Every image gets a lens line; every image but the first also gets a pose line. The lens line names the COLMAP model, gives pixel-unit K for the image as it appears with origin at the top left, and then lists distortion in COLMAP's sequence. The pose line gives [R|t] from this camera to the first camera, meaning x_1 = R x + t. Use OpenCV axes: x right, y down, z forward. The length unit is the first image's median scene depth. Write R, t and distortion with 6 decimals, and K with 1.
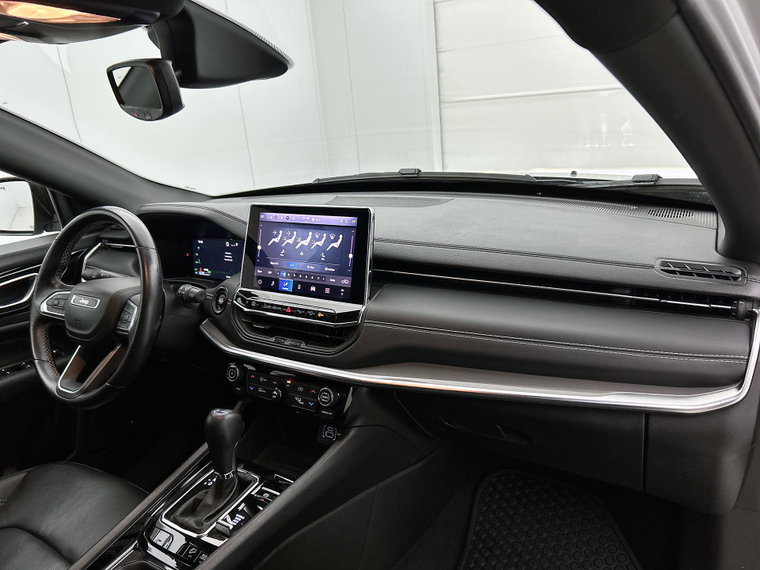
lens RADIAL K [[585.2, 0, 378.5], [0, 585.2, 282.8], [0, 0, 1]] dist [0.076348, -0.086855]
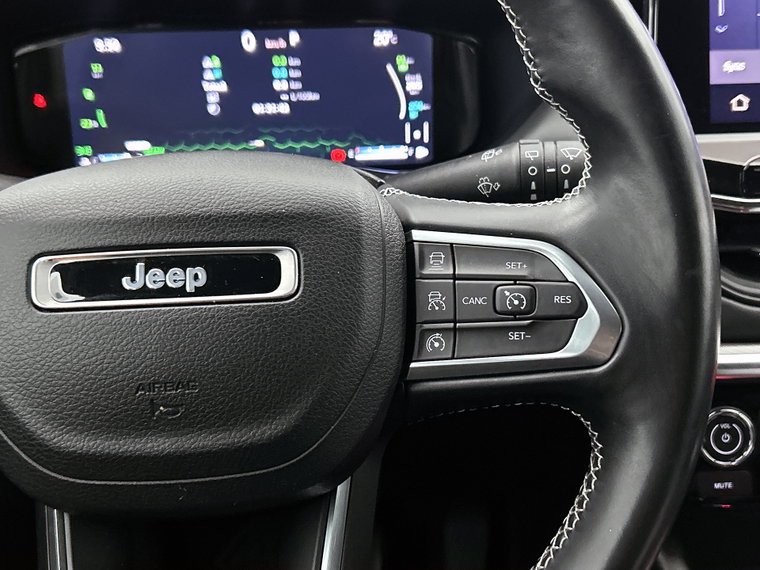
lens RADIAL K [[924.3, 0, 380.0], [0, 924.3, 285.0], [0, 0, 1]] dist [0.164858, -0.509532]
pose [[0.797651, -0.177113, 0.576527, -0.651652], [0.132636, 0.984021, 0.118790, 0.008465], [-0.588354, -0.018285, 0.808397, 0.774599]]
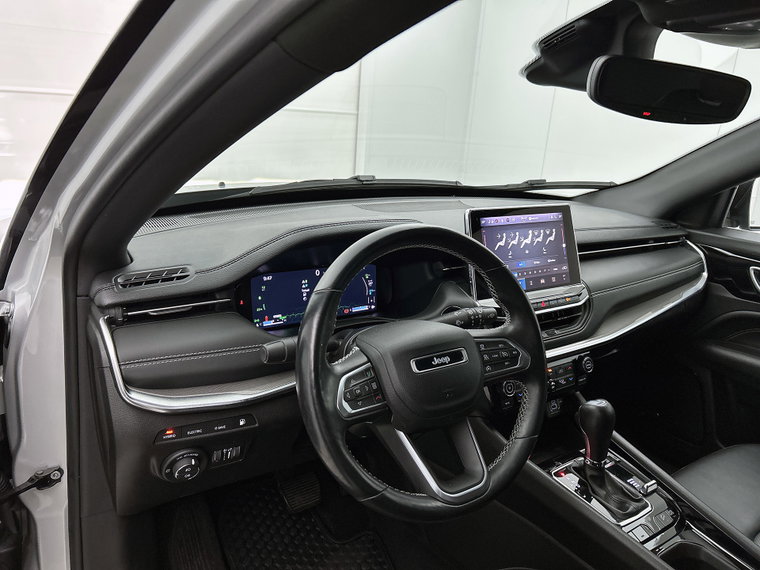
lens RADIAL K [[578.2, 0, 375.6], [0, 578.2, 288.6], [0, 0, 1]] dist [0.059978, -0.082124]
pose [[0.387277, -0.169899, 0.906174, -1.203556], [0.184872, 0.977222, 0.104210, -0.145168], [-0.903238, 0.127168, 0.409865, 0.830098]]
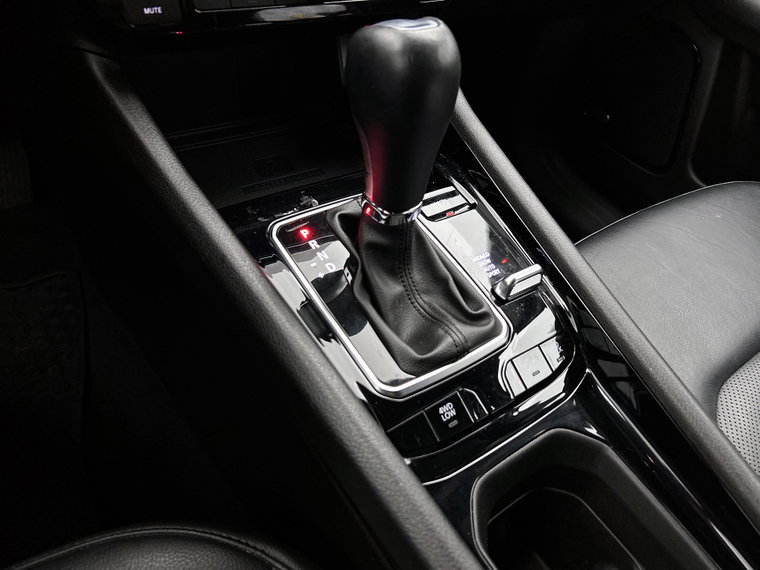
lens RADIAL K [[578.2, 0, 375.6], [0, 578.2, 288.6], [0, 0, 1]] dist [0.059978, -0.082124]
pose [[0.360313, -0.564192, 0.742874, -0.526475], [0.074031, 0.811148, 0.580137, 0.138520], [-0.929889, -0.154035, 0.334035, 0.819823]]
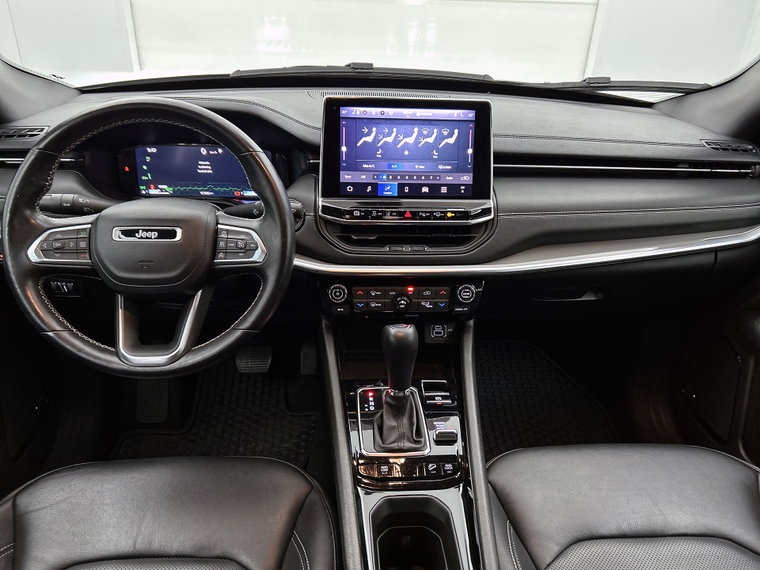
lens RADIAL K [[578.2, 0, 375.6], [0, 578.2, 288.6], [0, 0, 1]] dist [0.059978, -0.082124]
pose [[0.795125, -0.177958, 0.579748, -0.745747], [0.083409, 0.978982, 0.186111, -0.013988], [-0.600683, -0.099625, 0.793256, 0.278973]]
